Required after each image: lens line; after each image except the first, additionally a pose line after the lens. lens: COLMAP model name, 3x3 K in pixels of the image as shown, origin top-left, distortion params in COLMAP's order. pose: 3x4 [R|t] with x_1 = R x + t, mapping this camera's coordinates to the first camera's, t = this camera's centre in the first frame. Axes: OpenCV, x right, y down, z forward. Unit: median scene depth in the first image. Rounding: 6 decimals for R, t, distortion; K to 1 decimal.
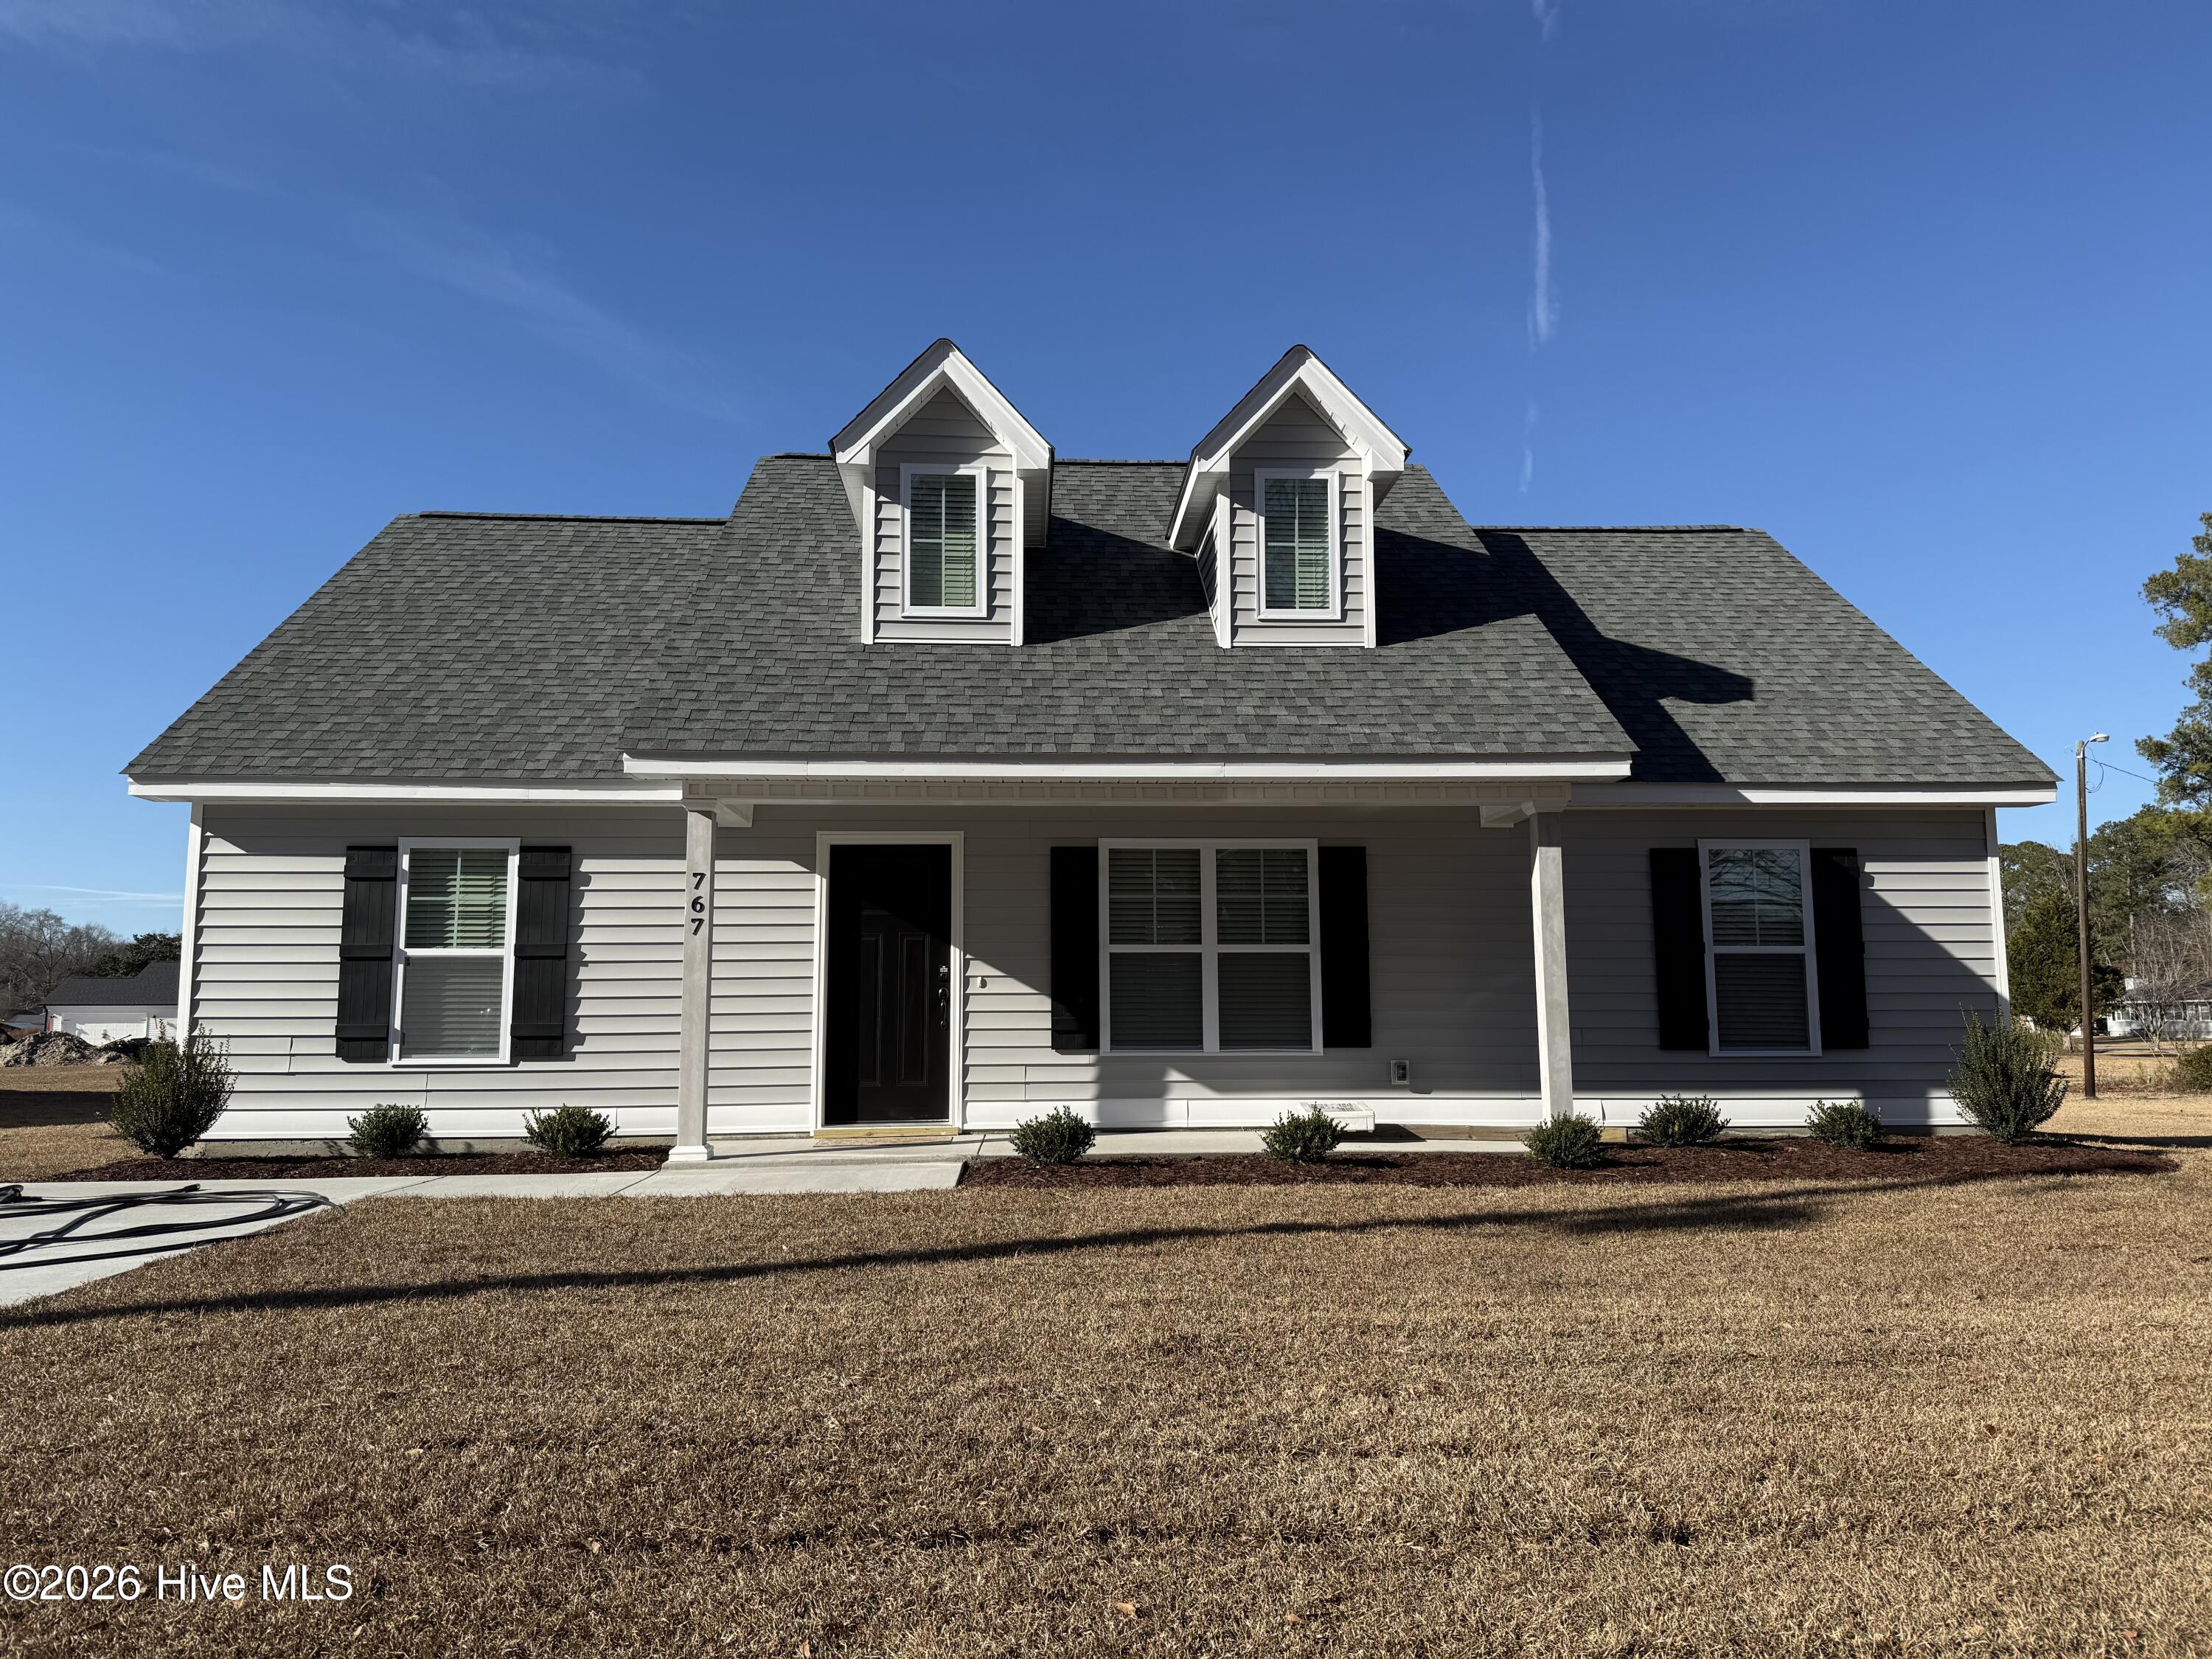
lens RADIAL K [[1566.5, 0, 1096.0], [0, 1566.5, 825.3], [0, 0, 1]] dist [0.082992, -0.120803]
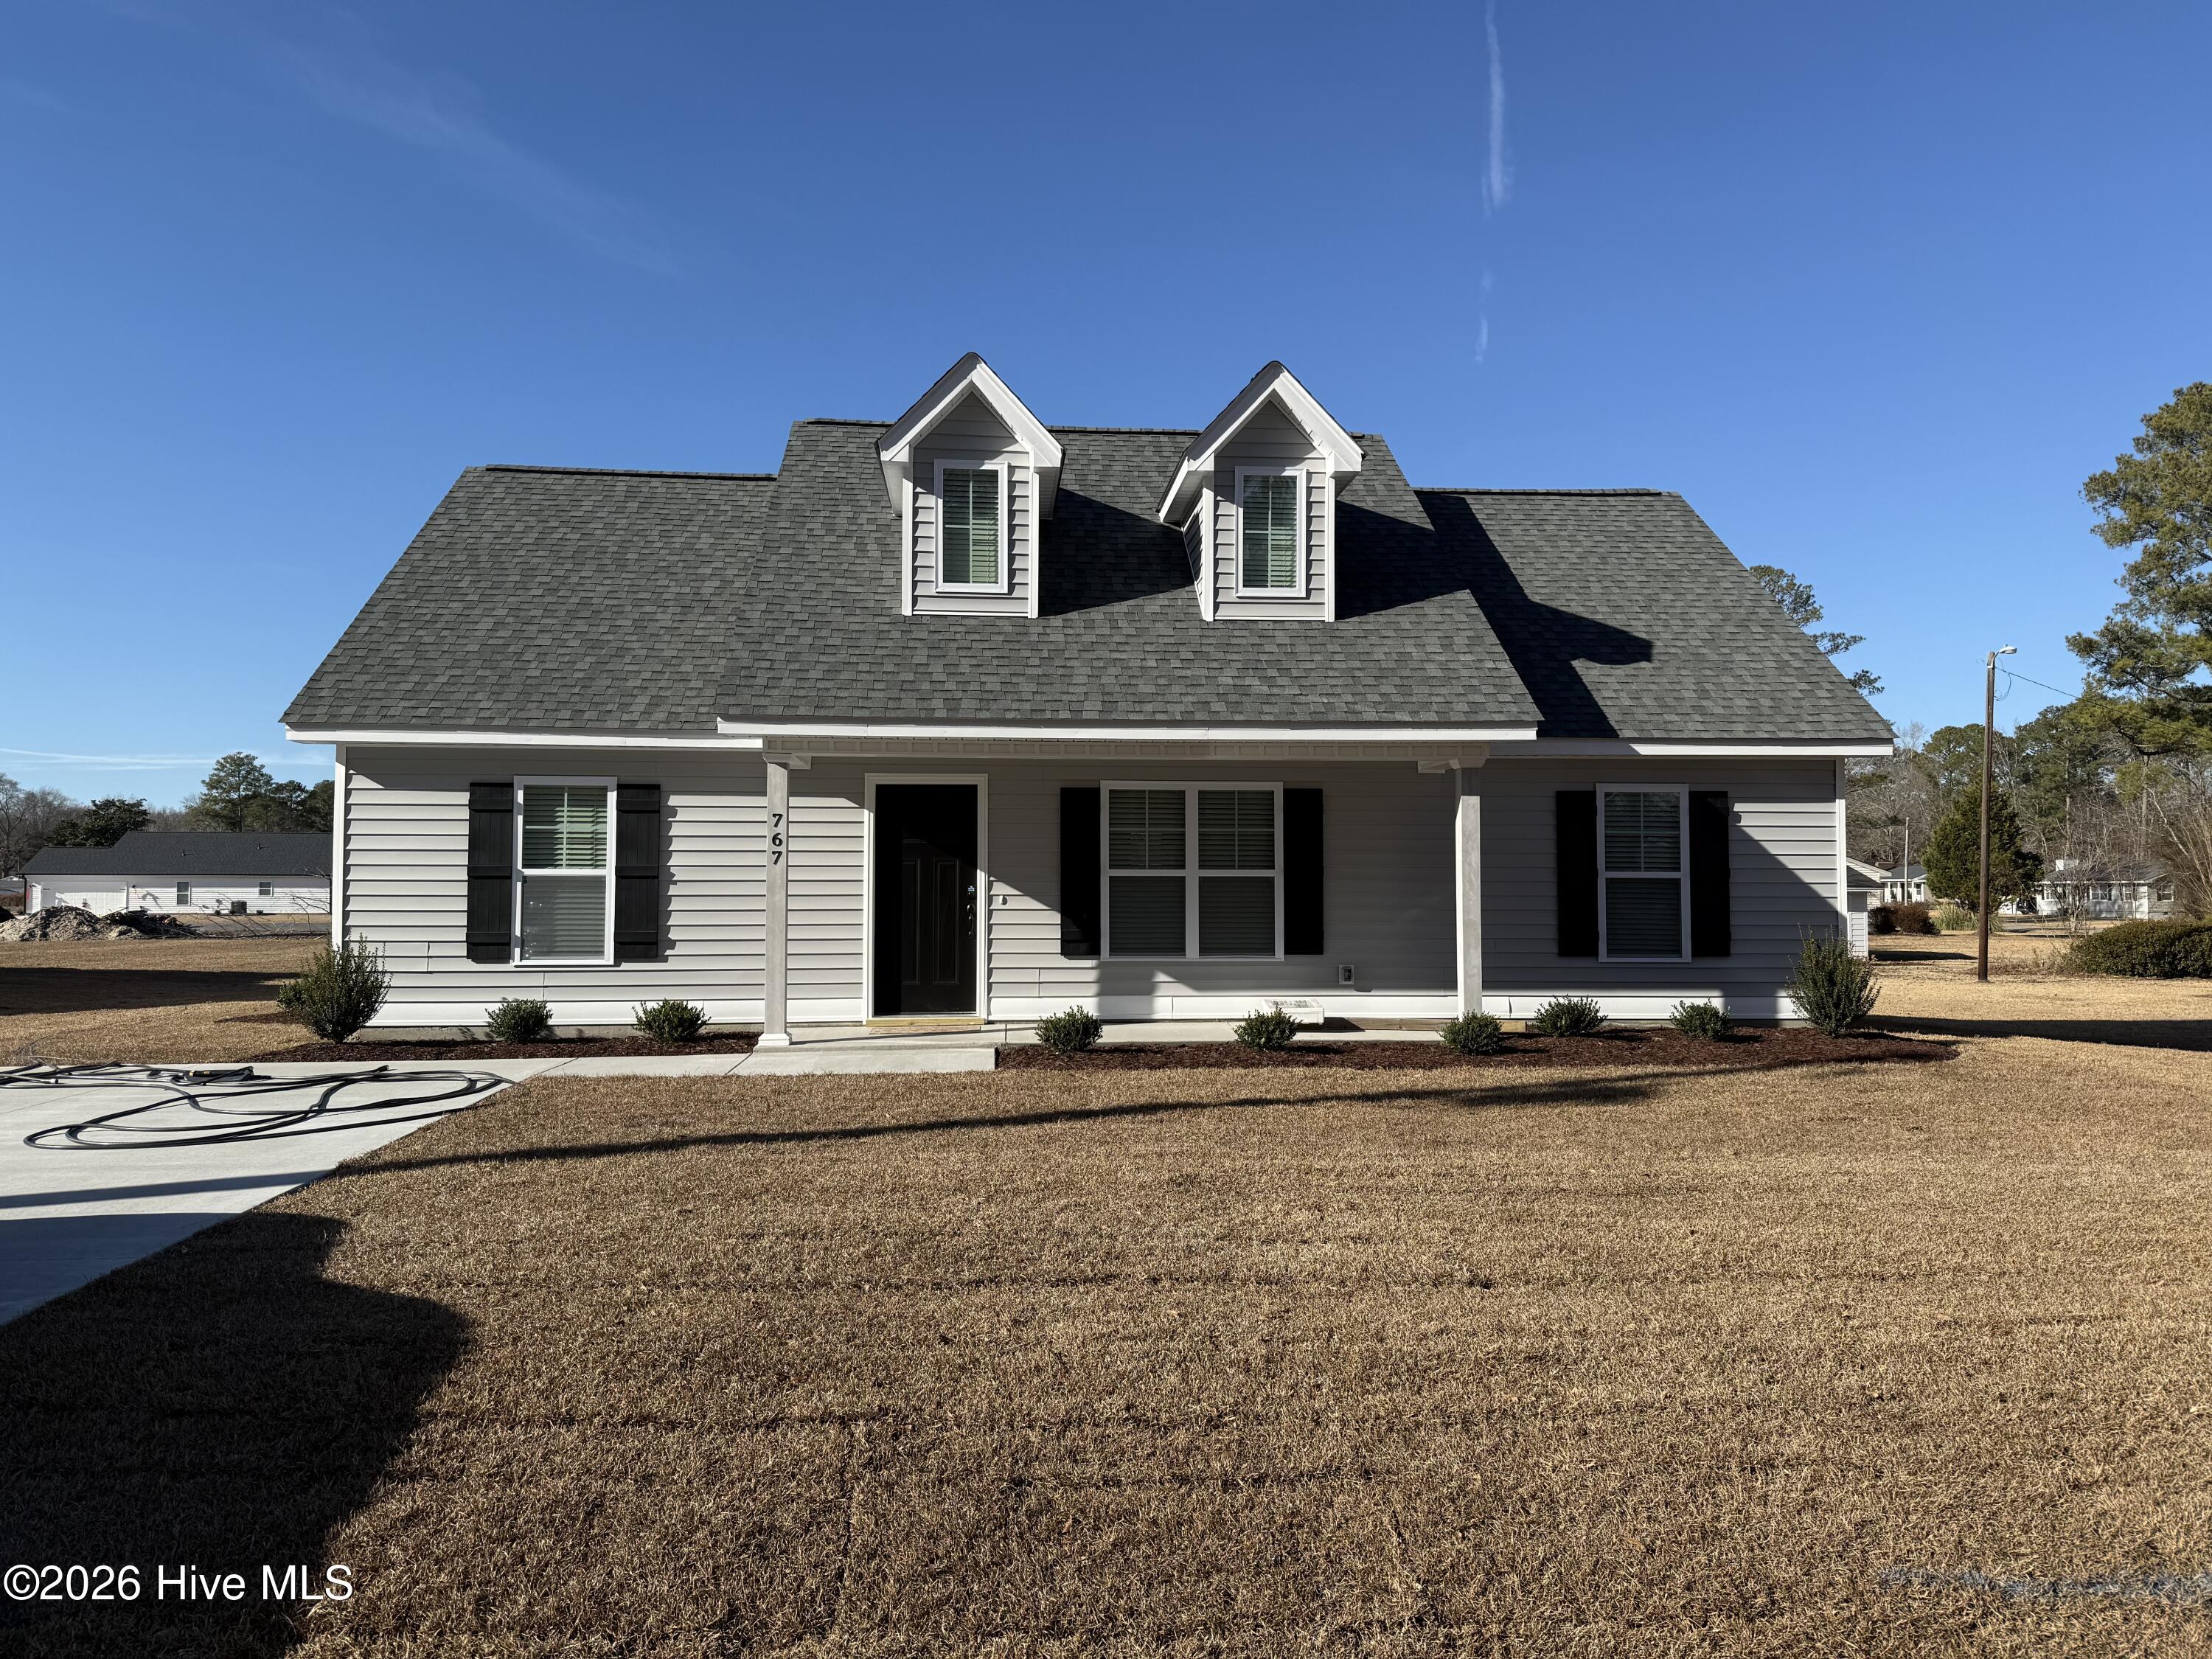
lens RADIAL K [[1565.5, 0, 1101.7], [0, 1565.5, 822.1], [0, 0, 1]] dist [0.109526, -0.180211]
pose [[0.999608, 0.007378, 0.027023, -0.029889], [-0.009498, 0.996814, 0.079193, -0.055637], [-0.026352, -0.079419, 0.996493, -0.199347]]
